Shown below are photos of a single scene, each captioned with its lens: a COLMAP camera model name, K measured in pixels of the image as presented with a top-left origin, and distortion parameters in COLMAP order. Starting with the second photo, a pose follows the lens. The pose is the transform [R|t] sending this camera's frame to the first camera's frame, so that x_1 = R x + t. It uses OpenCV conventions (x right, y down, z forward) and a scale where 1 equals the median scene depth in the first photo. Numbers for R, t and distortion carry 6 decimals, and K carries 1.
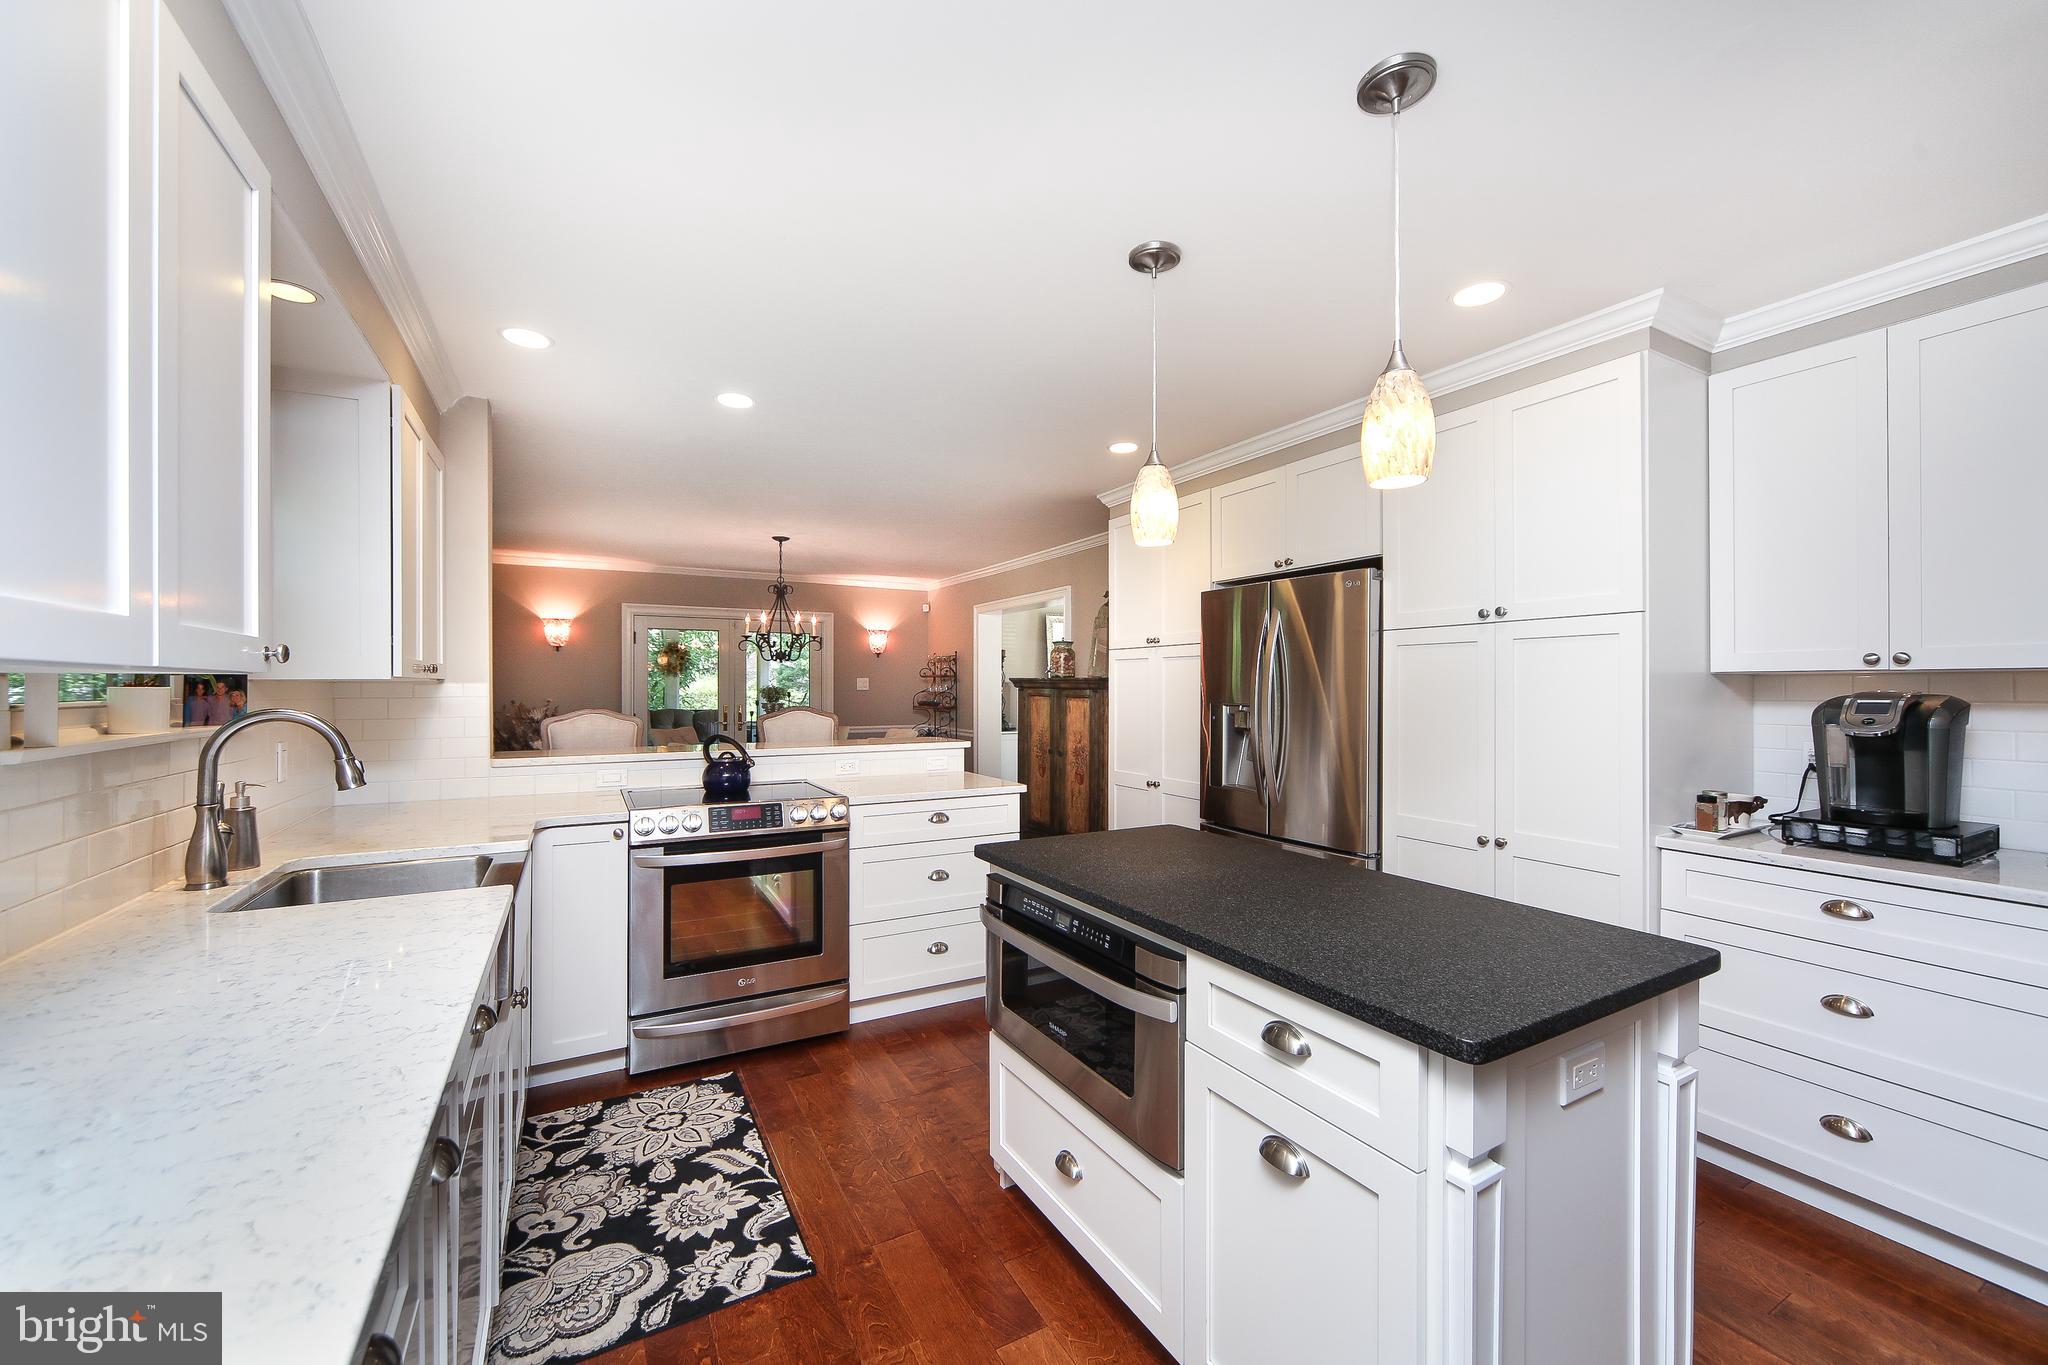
lens RADIAL K [[789.7, 0, 1019.4], [0, 789.7, 672.4], [0, 0, 1]] dist [-0.007150, -0.000362]
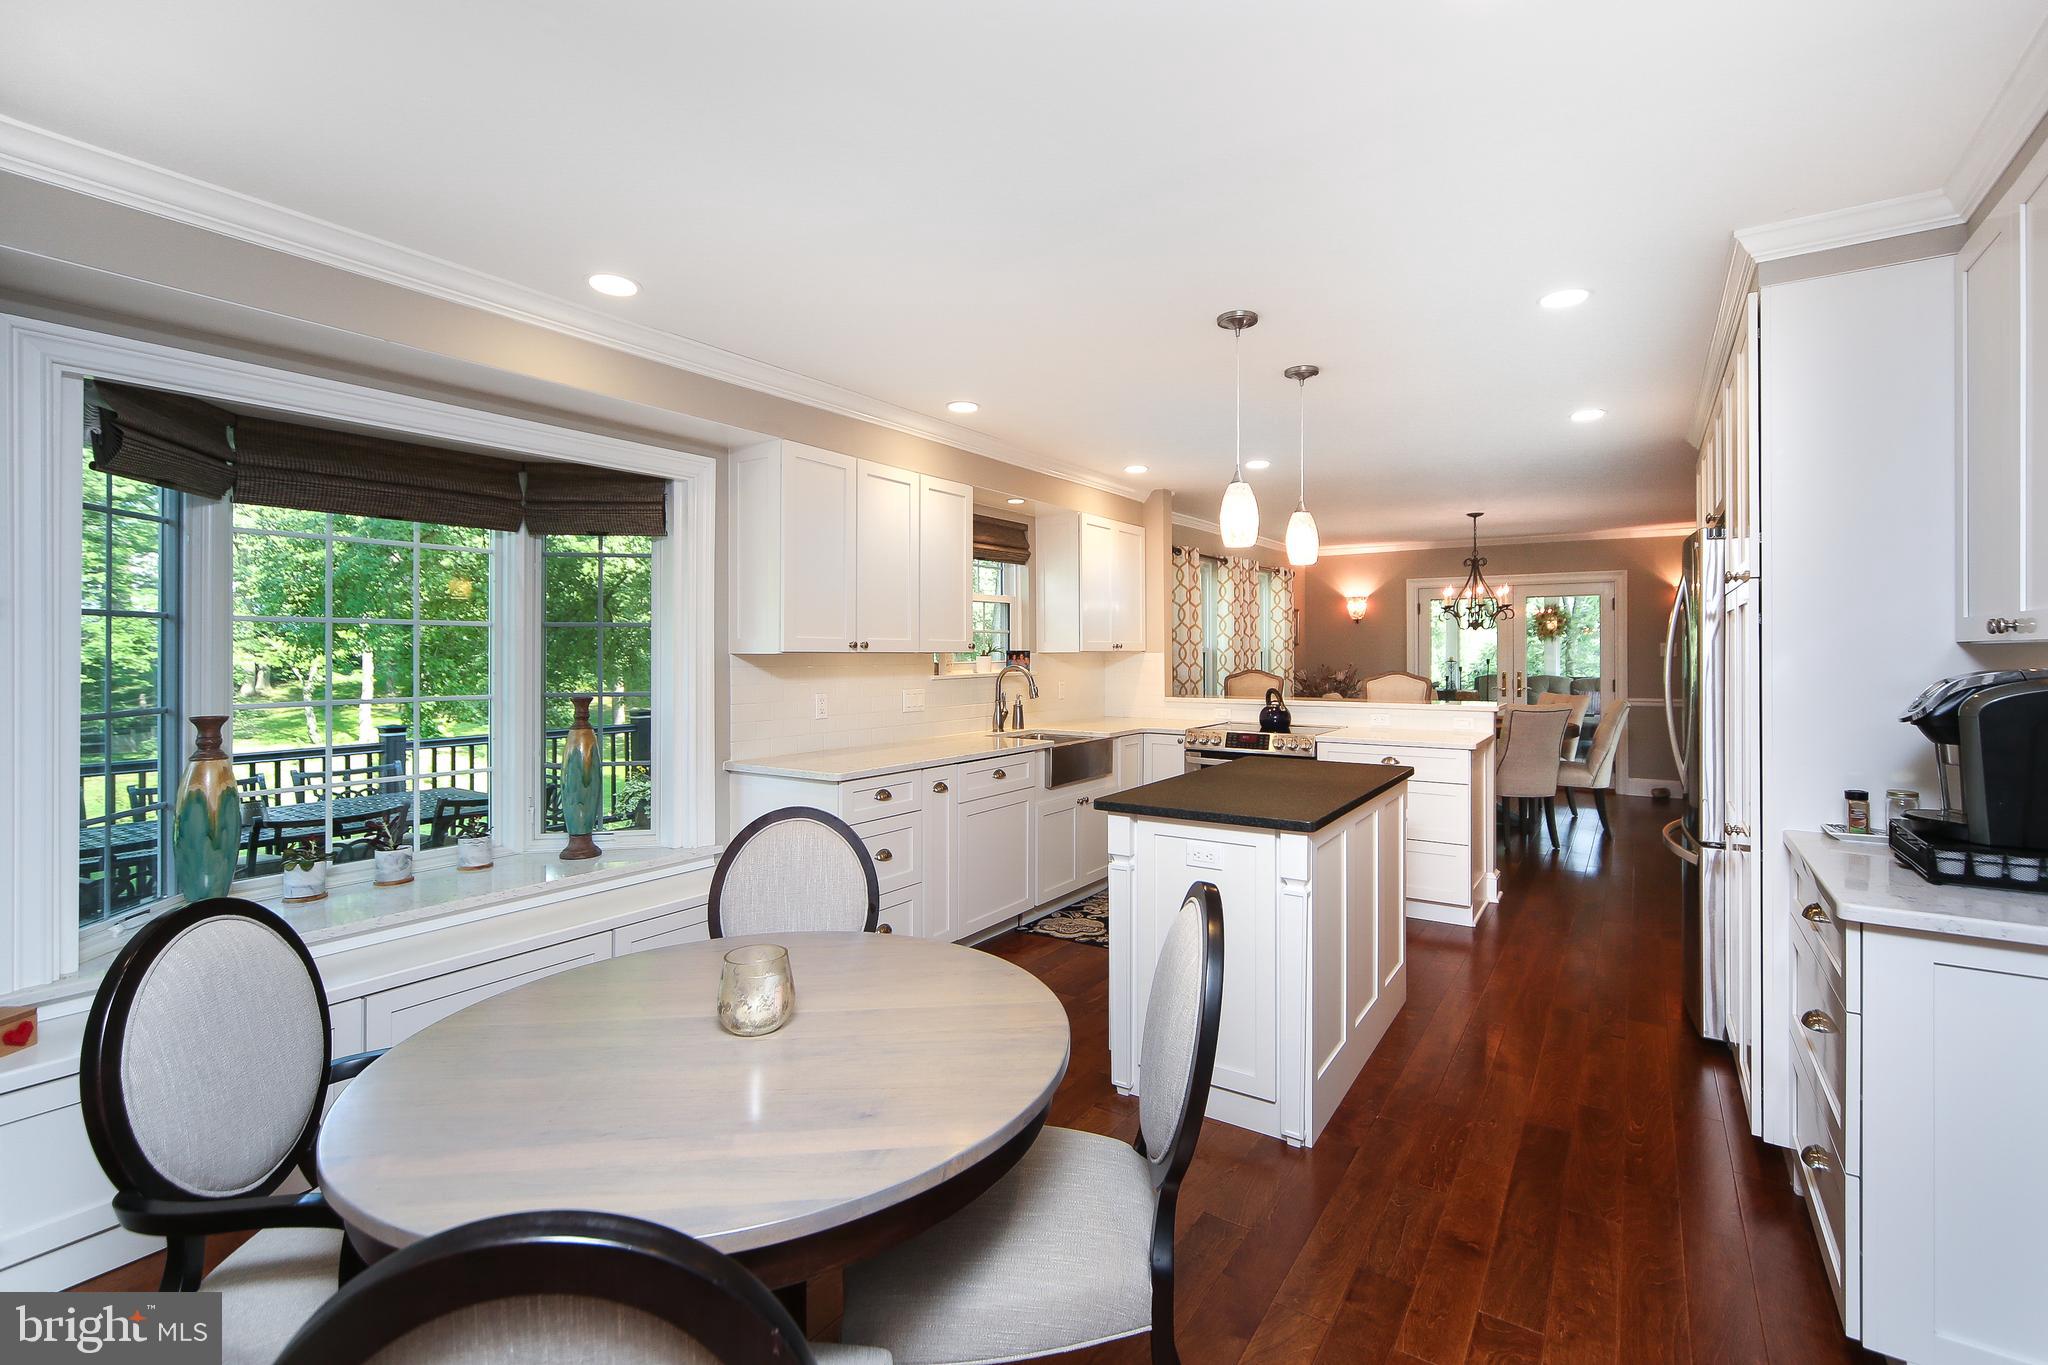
lens RADIAL K [[902.5, 0, 1058.4], [0, 902.5, 647.0], [0, 0, 1]] dist [0.001346, 0.000332]
pose [[0.482130, -0.000012, -0.876100, 0.493998], [0.013579, 0.999880, 0.007459, -0.008945], [0.875994, -0.015493, 0.482073, -0.080995]]
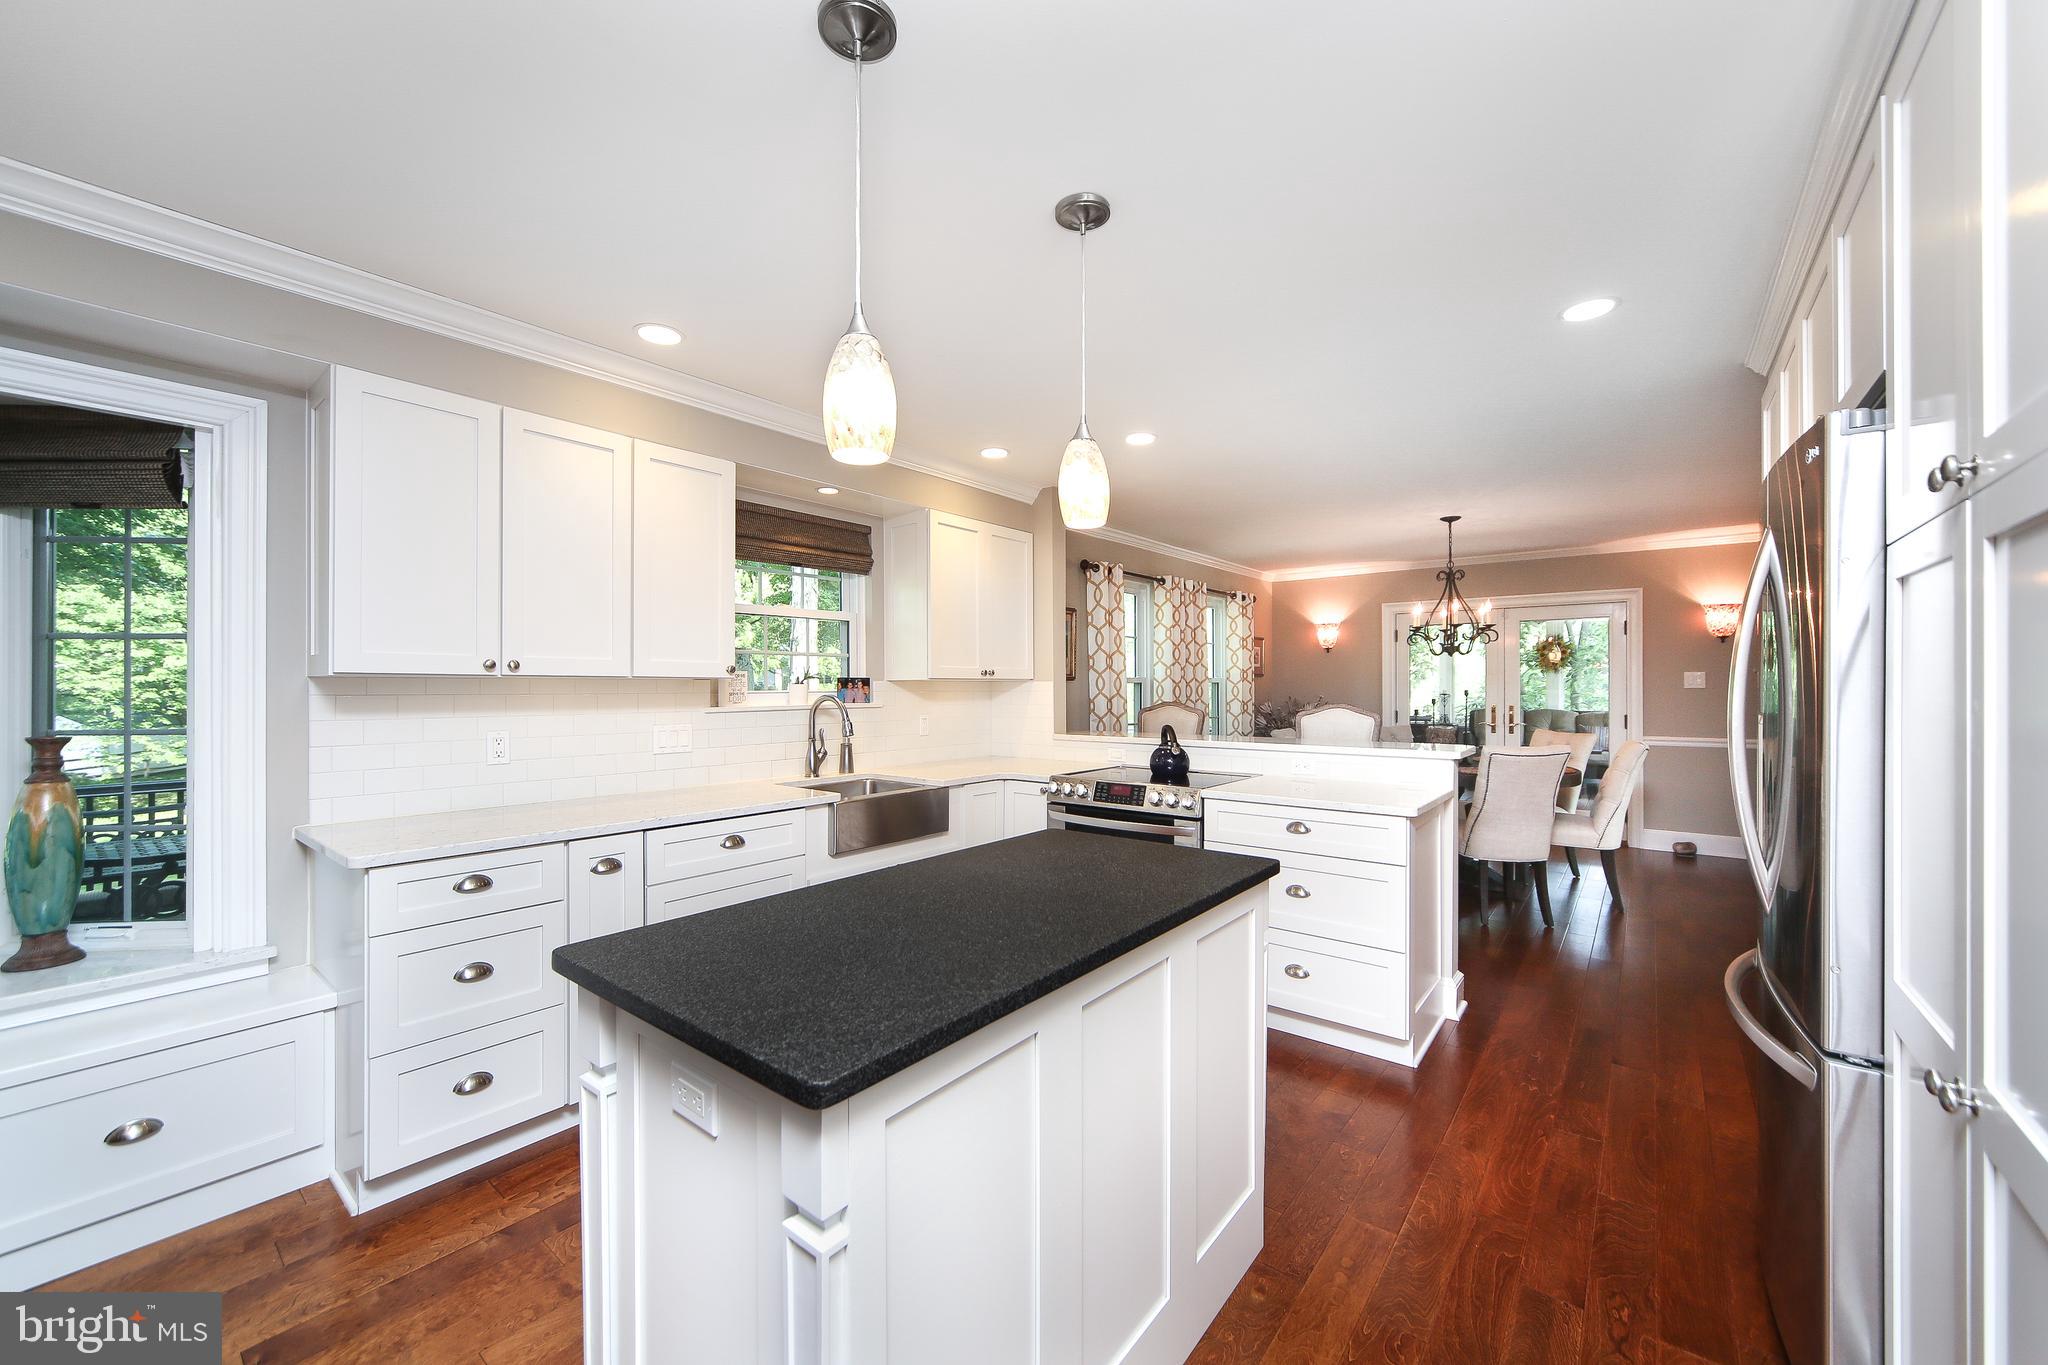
lens RADIAL K [[789.7, 0, 1008.9], [0, 789.7, 686.8], [0, 0, 1]] dist [-0.007150, -0.000362]
pose [[0.382406, 0.004219, -0.923985, 0.333794], [0.015407, 0.999821, 0.010942, 0.003361], [0.923866, -0.018420, 0.382272, 0.192383]]
